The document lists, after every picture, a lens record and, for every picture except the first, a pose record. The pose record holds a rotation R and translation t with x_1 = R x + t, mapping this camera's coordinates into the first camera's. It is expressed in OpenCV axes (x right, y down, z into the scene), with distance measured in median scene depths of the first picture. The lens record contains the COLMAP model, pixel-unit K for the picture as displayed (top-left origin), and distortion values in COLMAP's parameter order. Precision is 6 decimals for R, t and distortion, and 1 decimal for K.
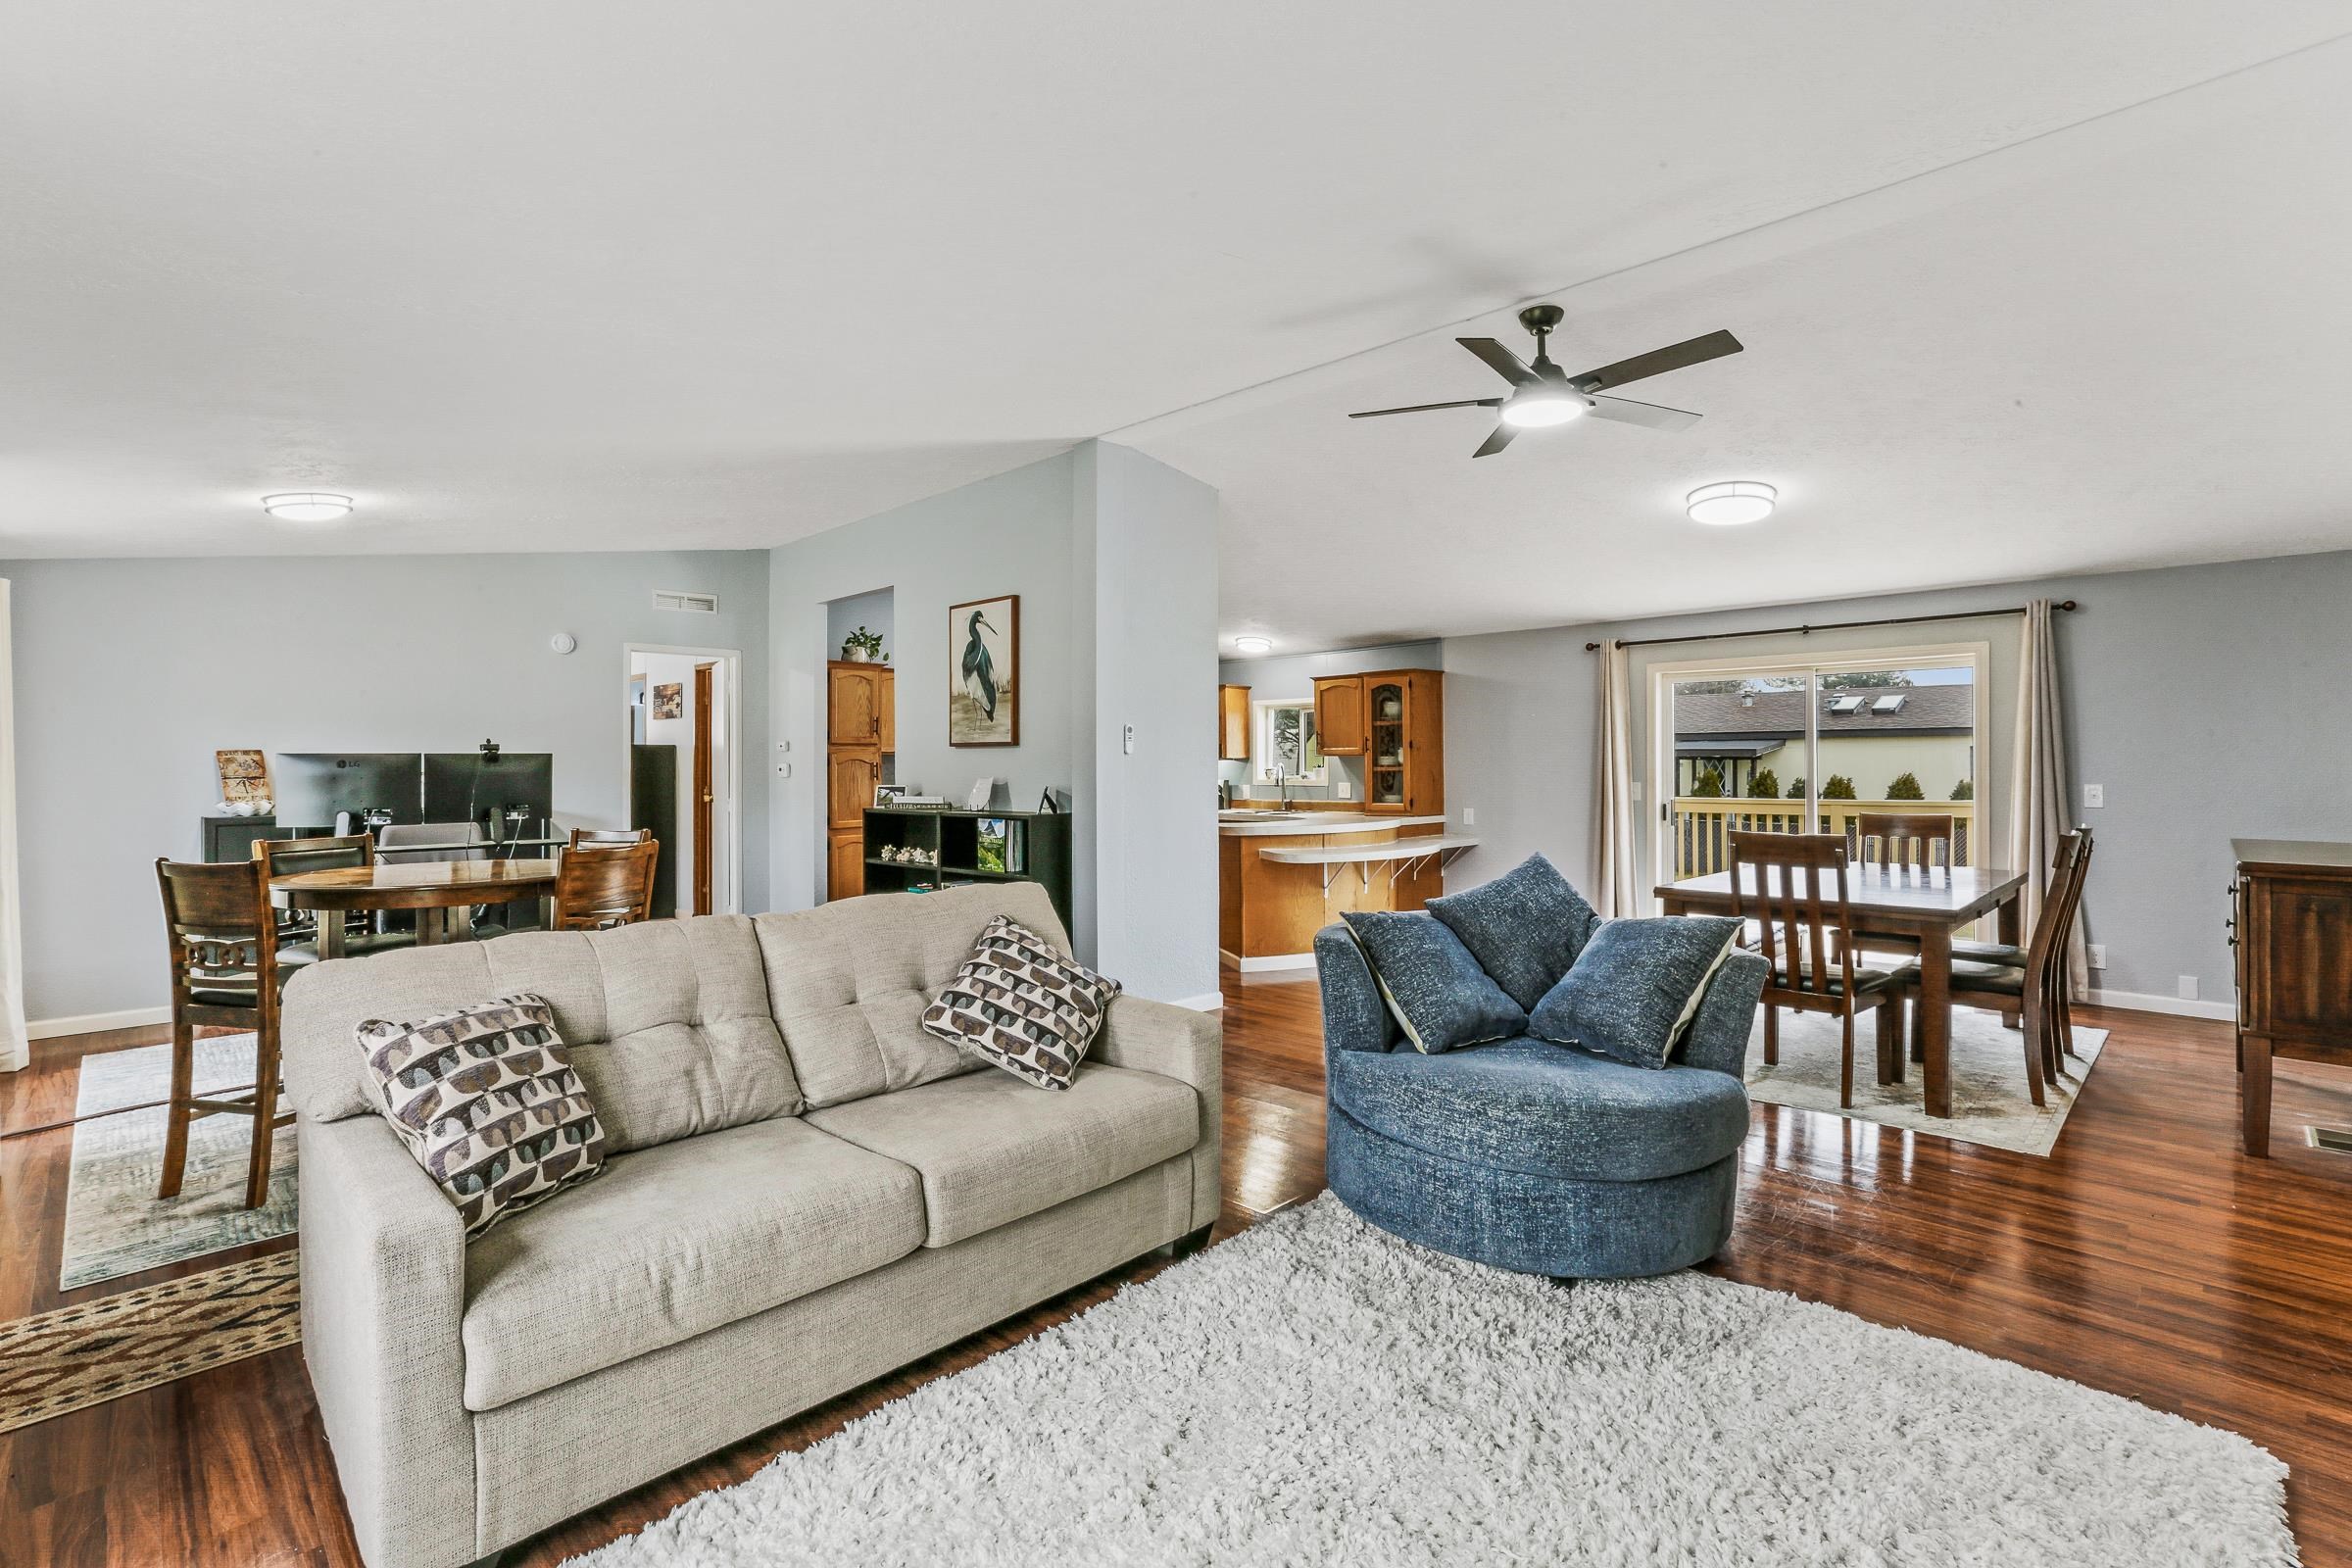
lens RADIAL K [[1117.0, 0, 1170.5], [0, 1117.0, 772.6], [0, 0, 1]] dist [-0.000161, 0.004780]
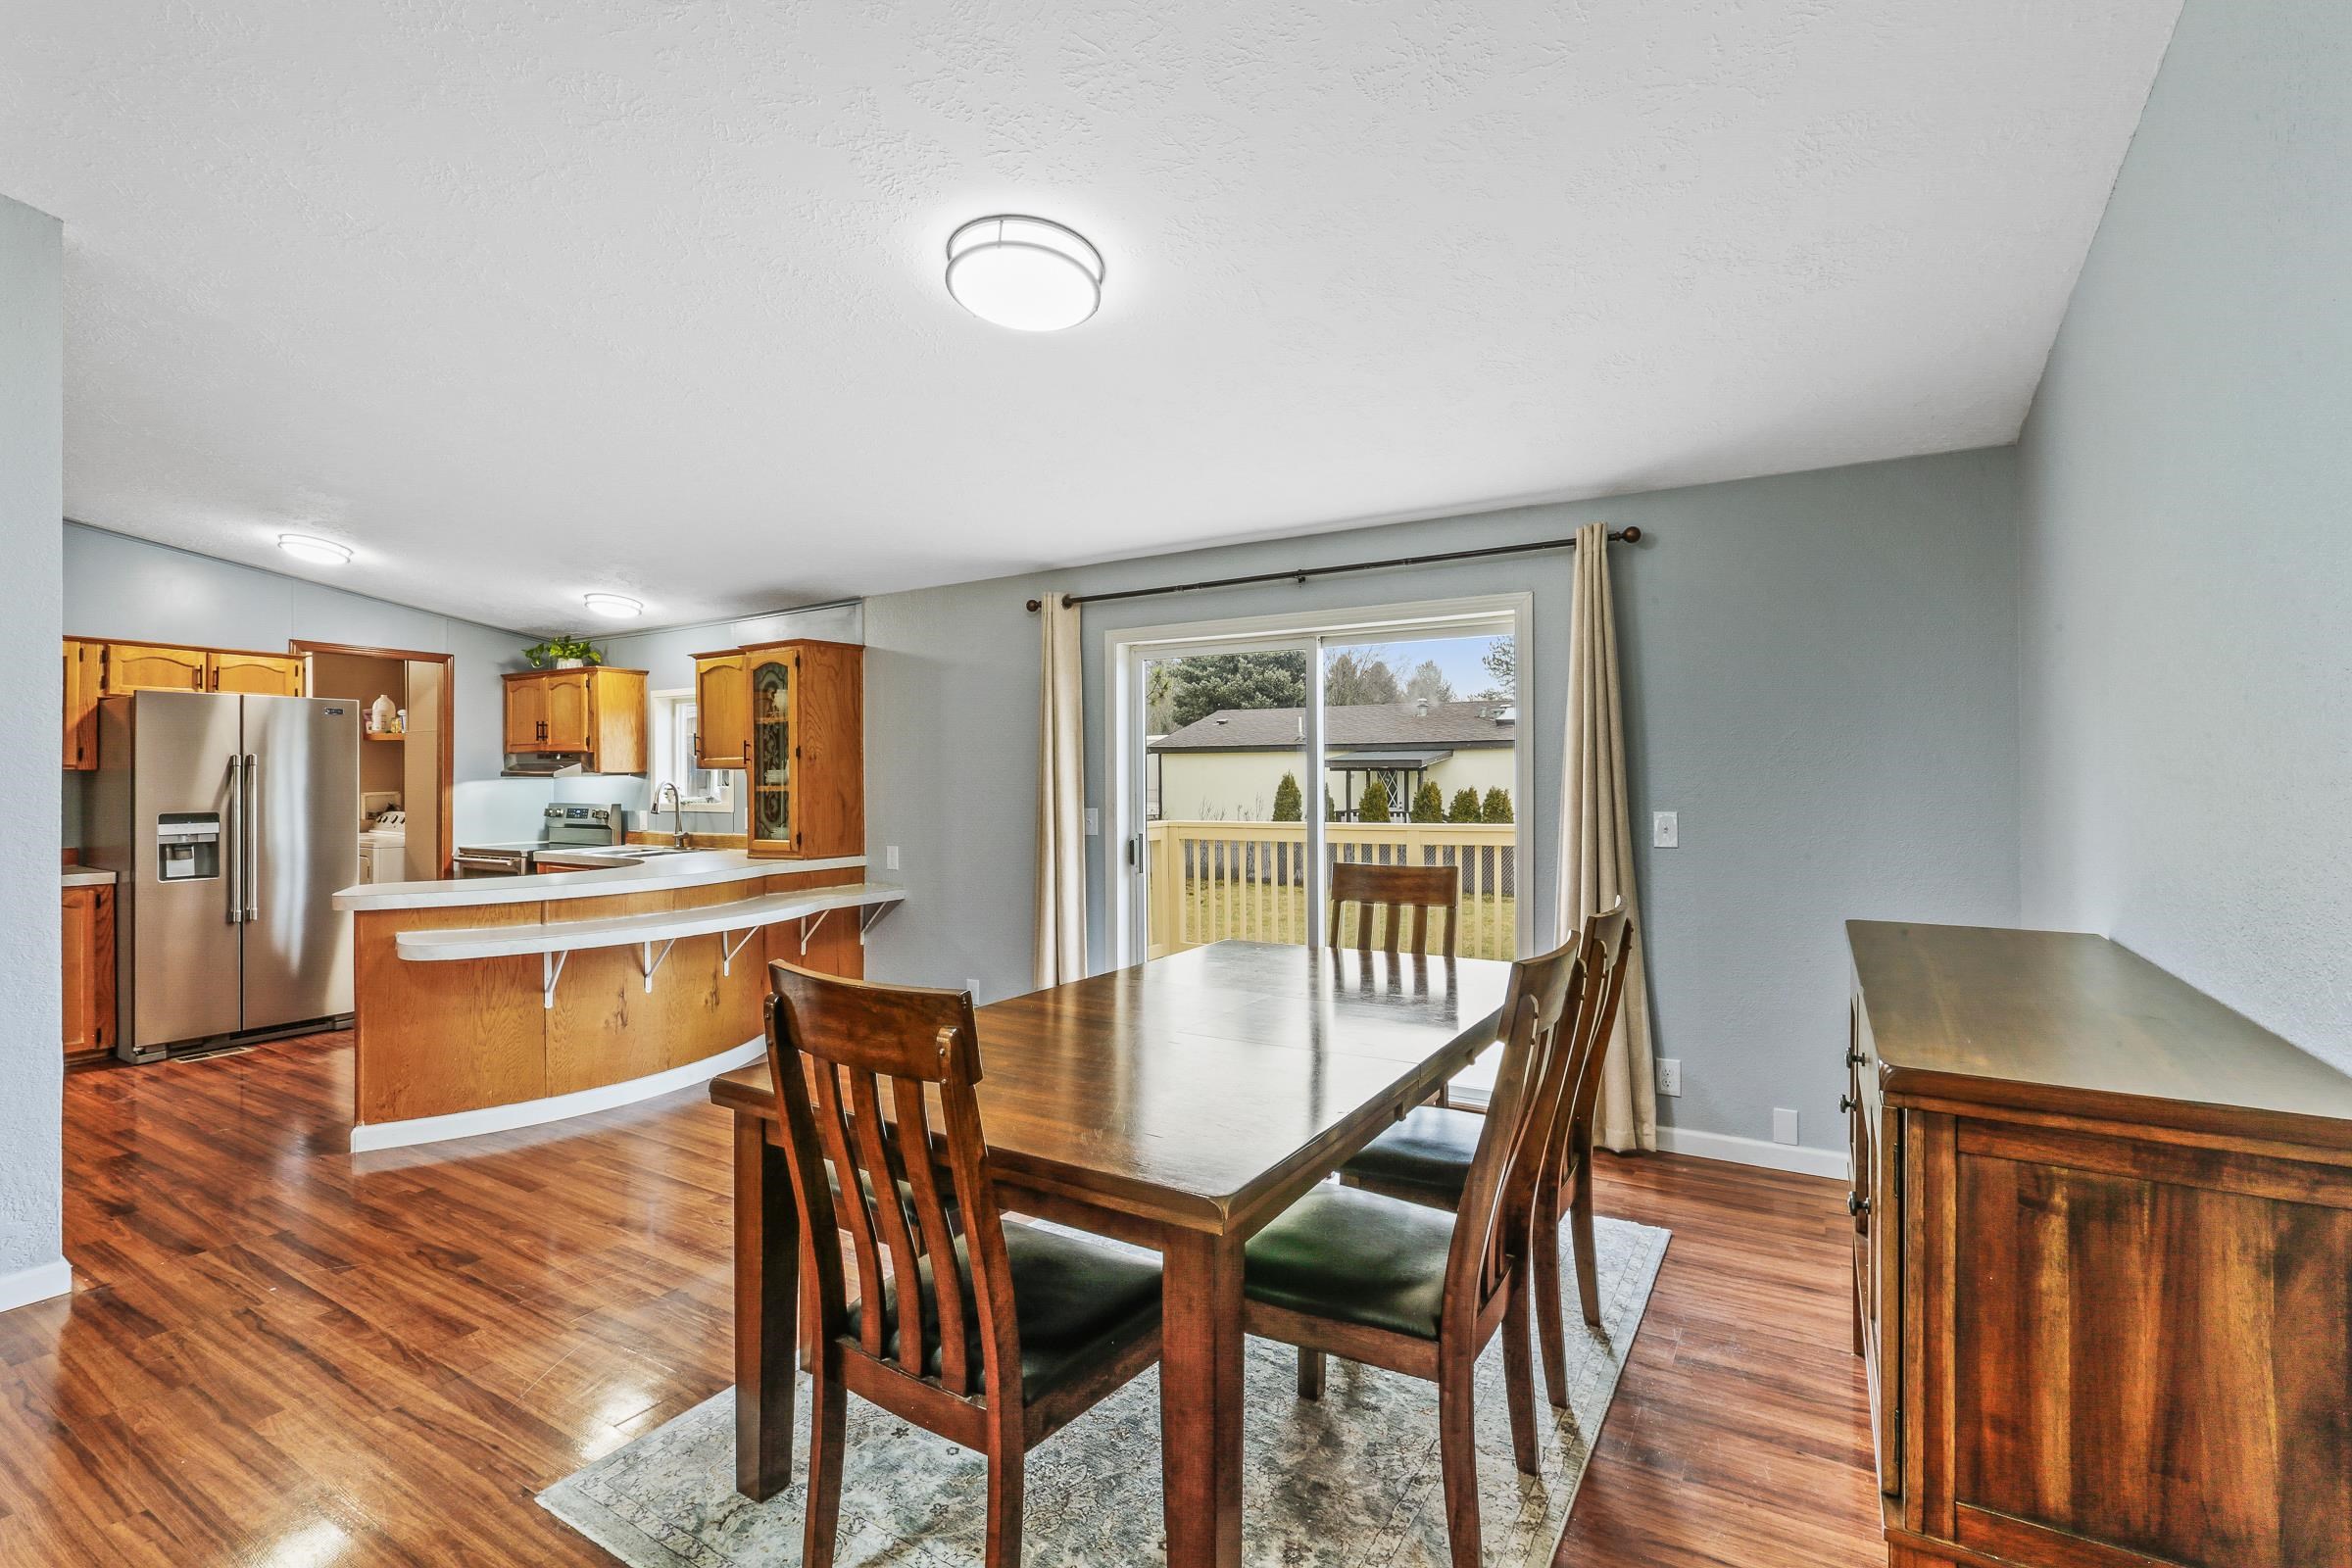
lens RADIAL K [[1081.5, 0, 1166.8], [0, 1081.5, 795.0], [0, 0, 1]] dist [-0.001421, 0.000538]
pose [[0.978903, -0.007397, 0.204194, 0.298371], [0.005210, 0.999923, 0.011246, -0.005576], [-0.204261, -0.009945, 0.978866, 0.320861]]
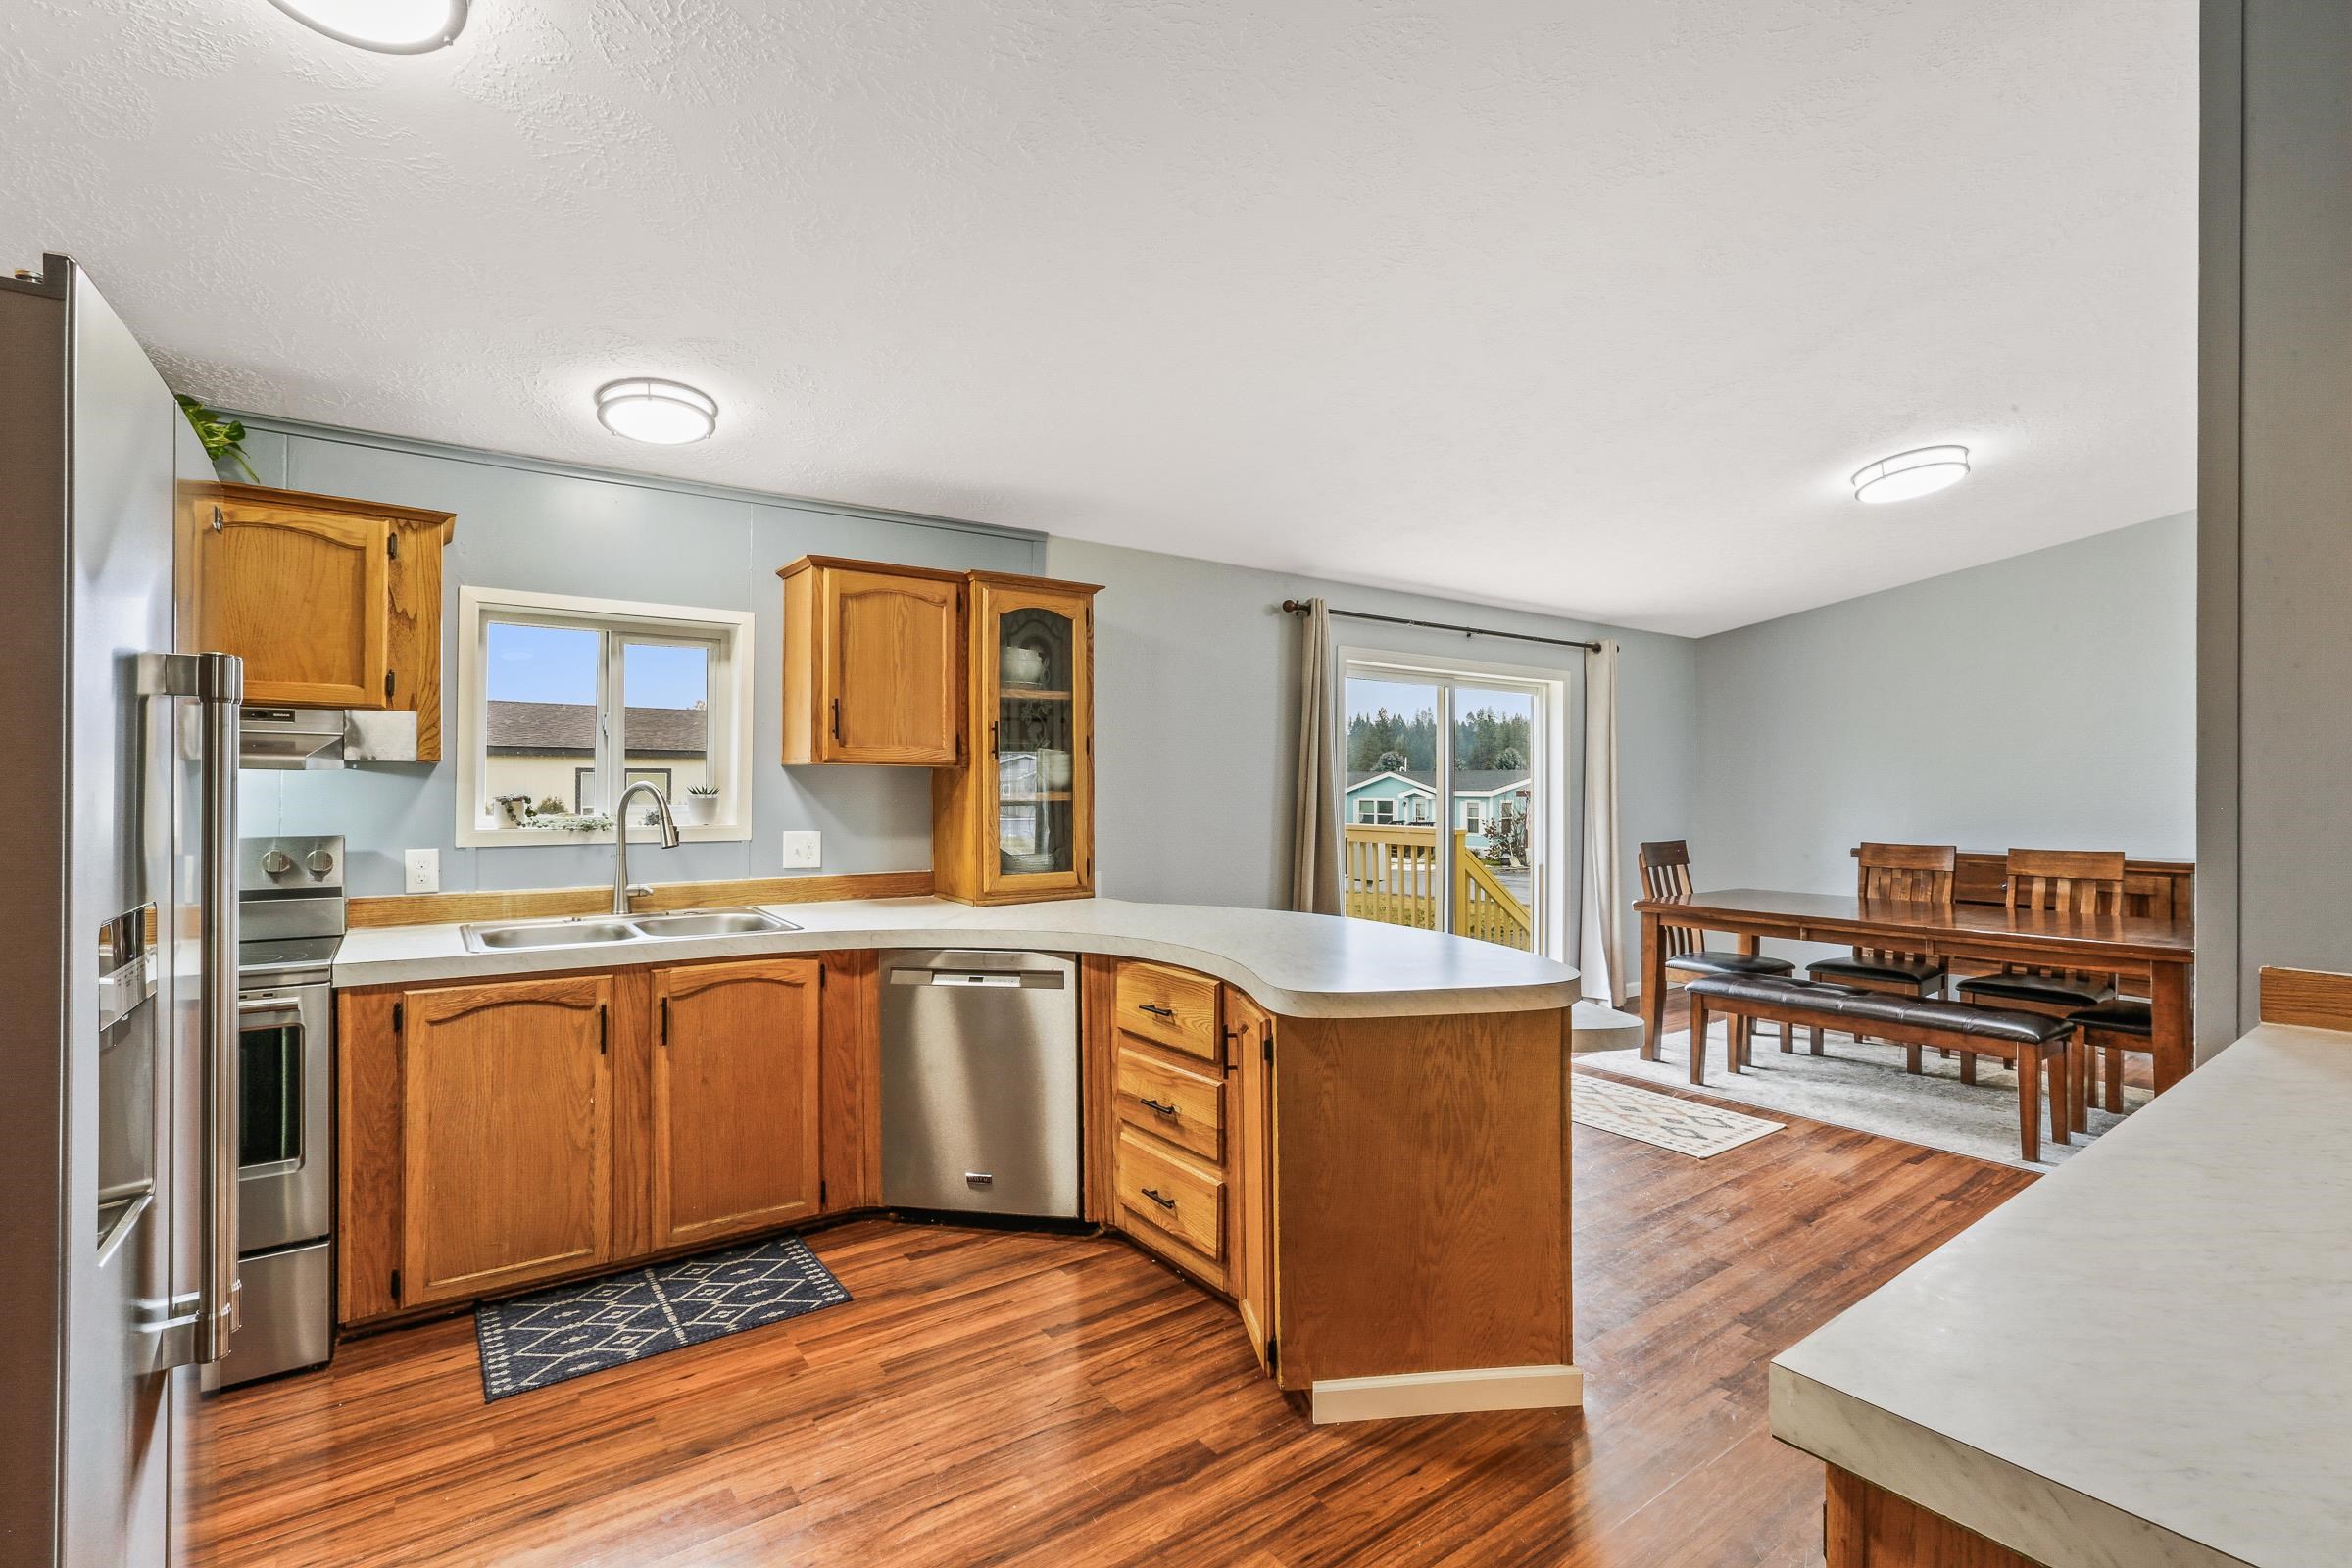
lens RADIAL K [[1081.5, 0, 1166.8], [0, 1081.5, 795.0], [0, 0, 1]] dist [-0.001421, 0.000538]
pose [[0.192024, -0.001536, 0.981389, -0.228347], [0.000608, 0.999999, 0.001446, -0.004715], [-0.981390, 0.000319, 0.192024, 0.876764]]
